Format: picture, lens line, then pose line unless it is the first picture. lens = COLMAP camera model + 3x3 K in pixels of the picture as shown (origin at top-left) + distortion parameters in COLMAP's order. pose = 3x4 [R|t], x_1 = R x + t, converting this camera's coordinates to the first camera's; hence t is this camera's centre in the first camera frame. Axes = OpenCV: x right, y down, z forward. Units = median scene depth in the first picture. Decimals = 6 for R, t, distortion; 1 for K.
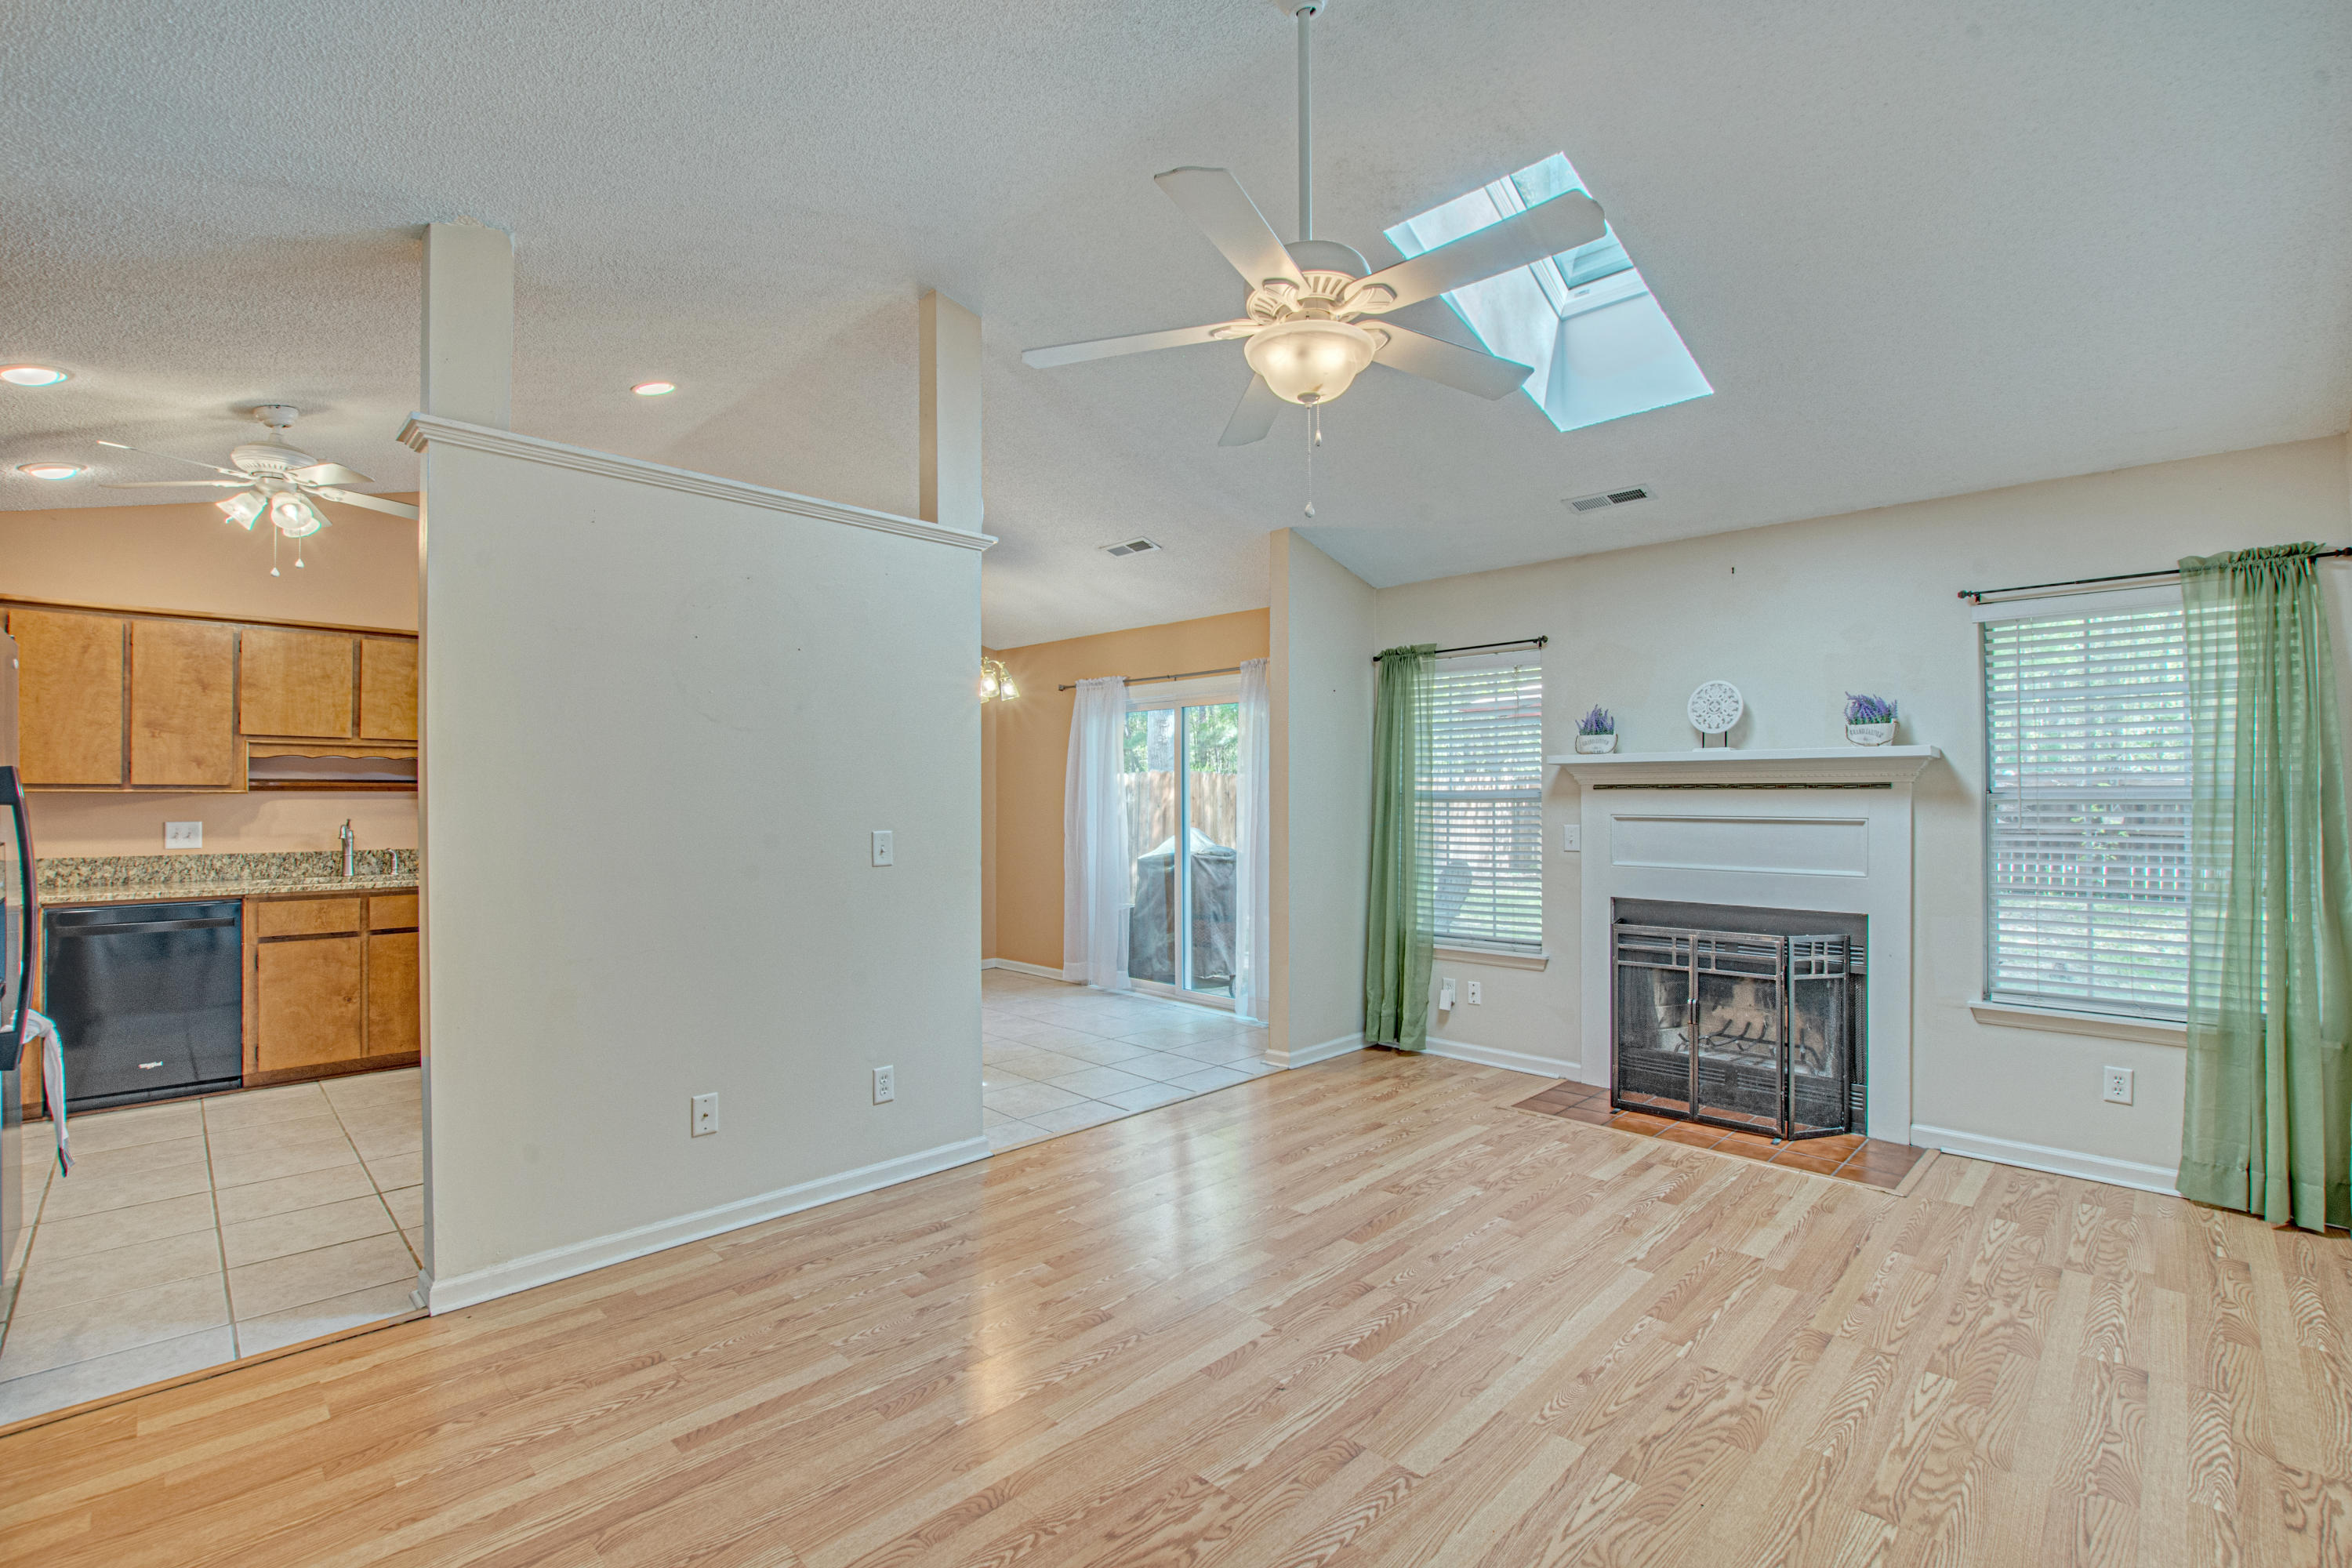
lens RADIAL K [[1044.9, 0, 1181.6], [0, 1044.9, 792.0], [0, 0, 1]] dist [-0.022719, 0.000469]
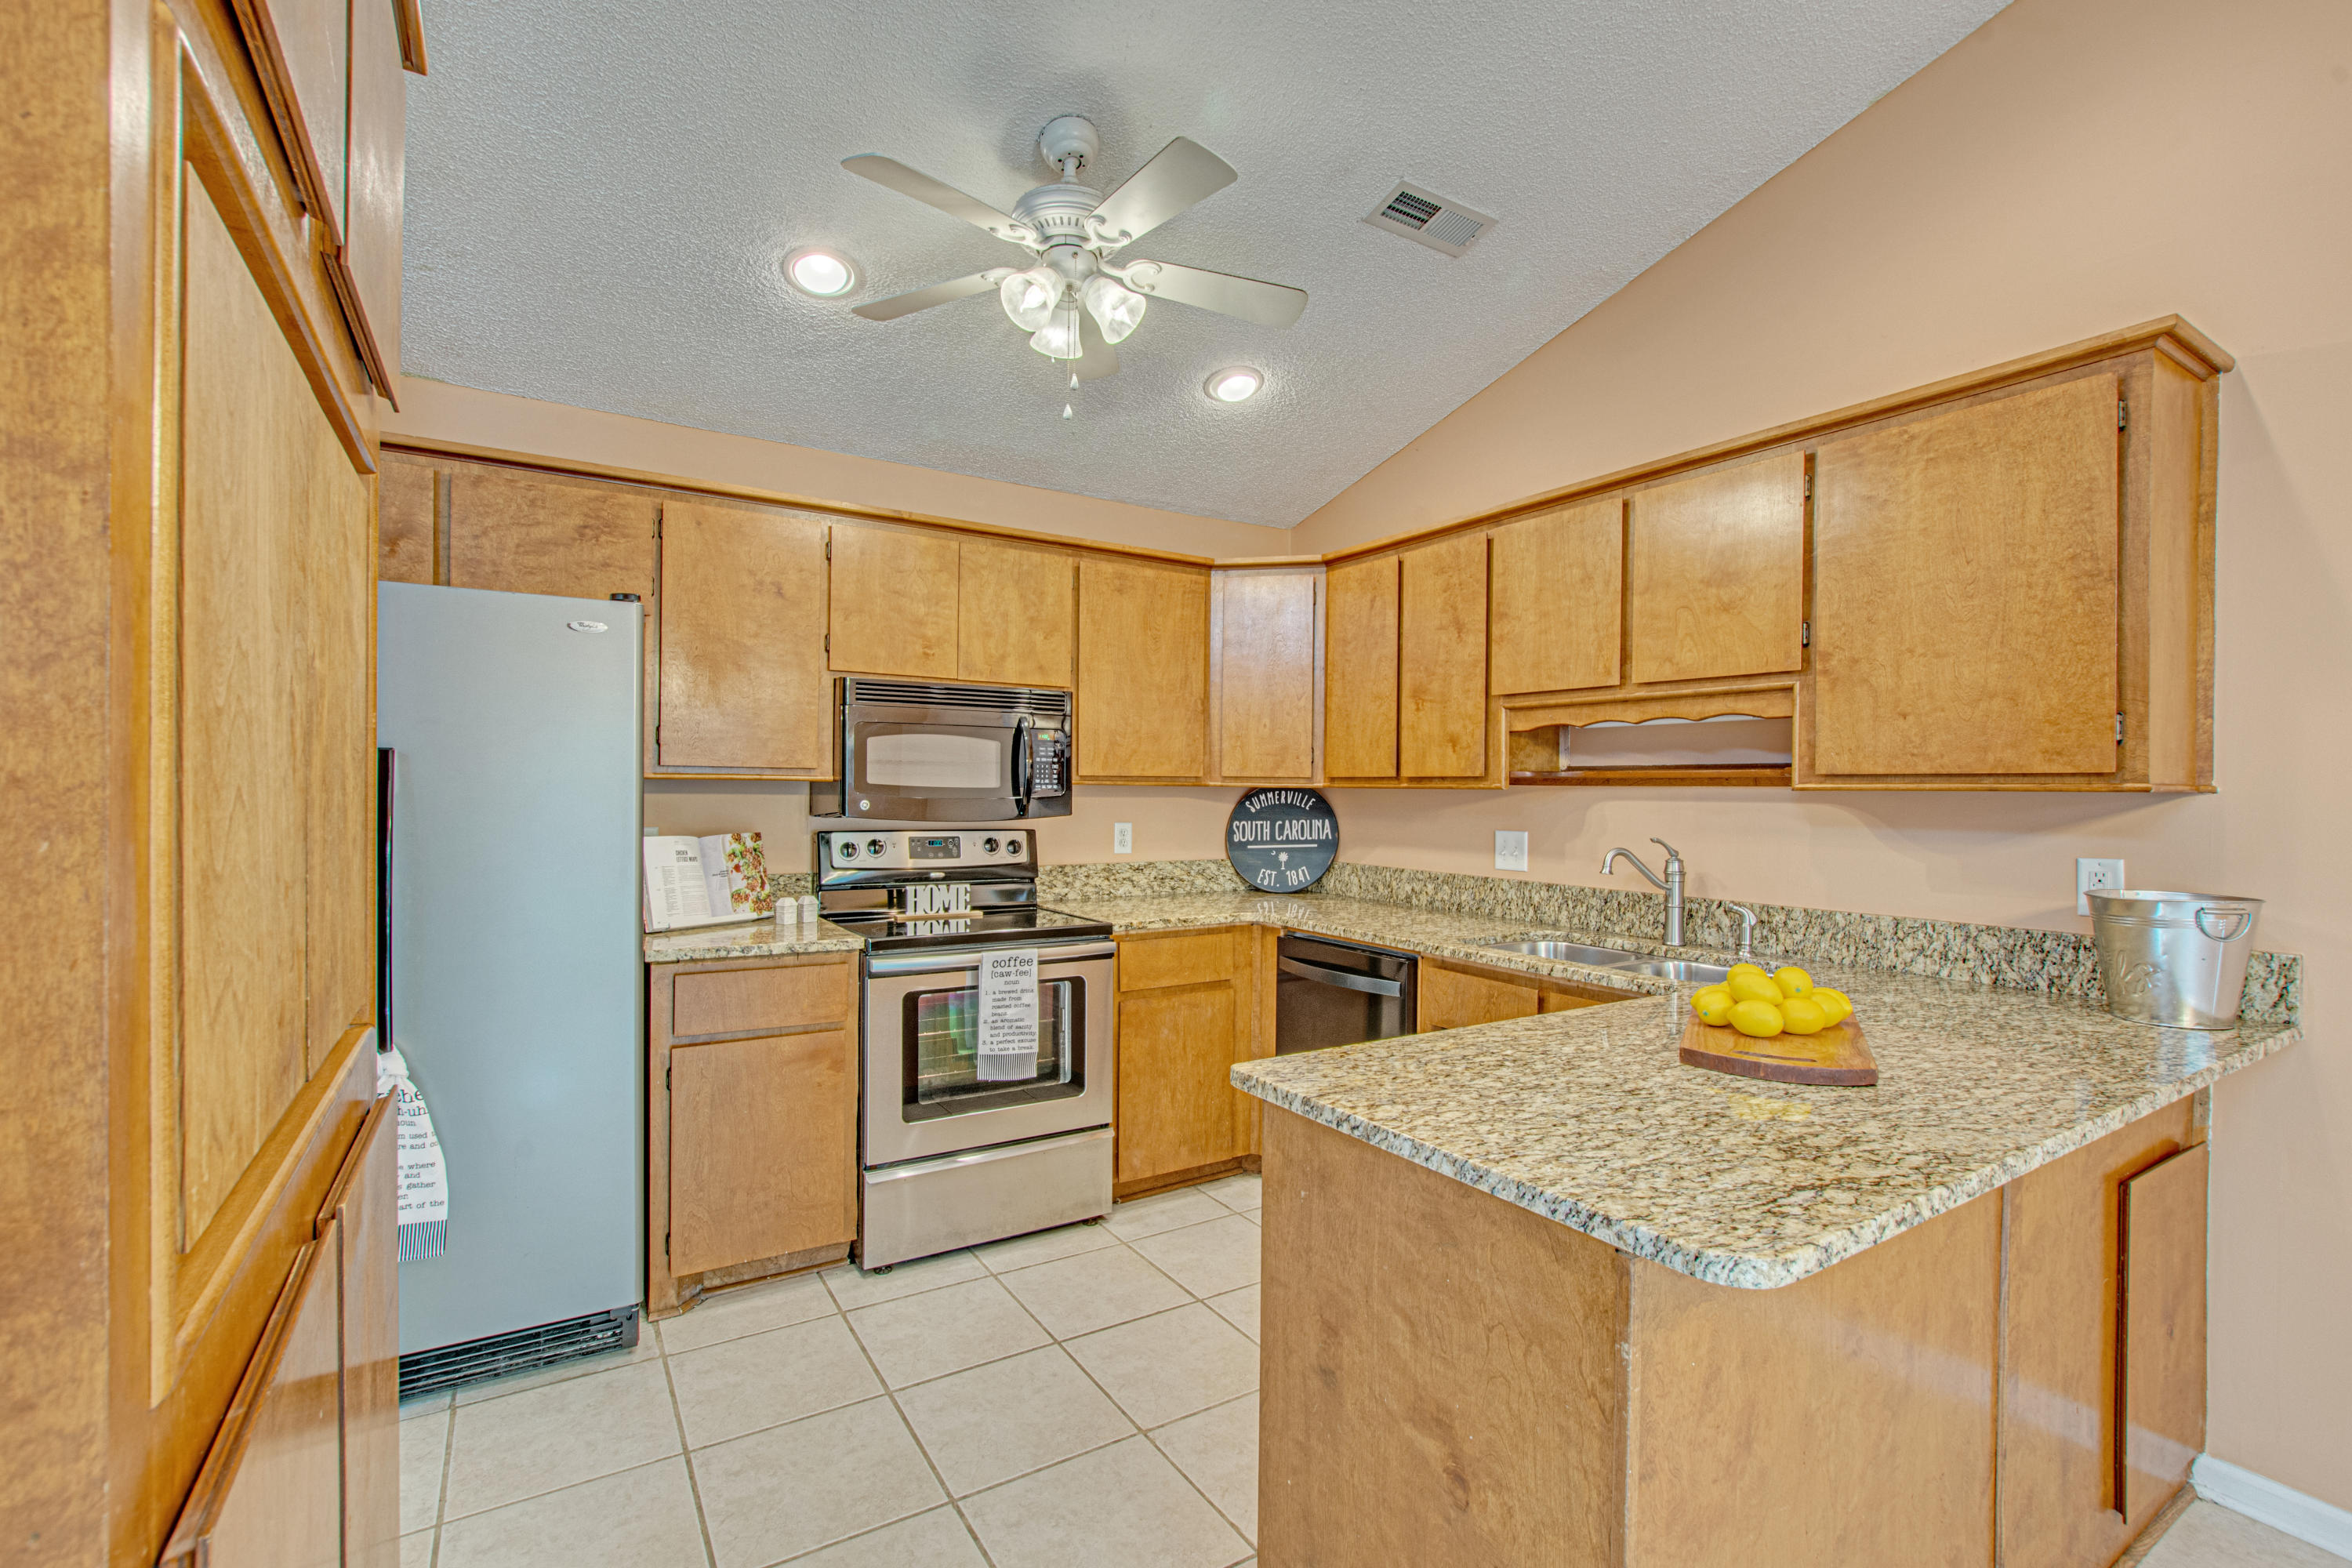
lens RADIAL K [[1044.9, 0, 1181.6], [0, 1044.9, 792.0], [0, 0, 1]] dist [-0.022719, 0.000469]
pose [[-0.230800, -0.000340, -0.973001, -0.287217], [-0.003413, 0.999994, 0.000460, 0.003915], [0.972995, 0.003427, -0.230800, 1.111378]]
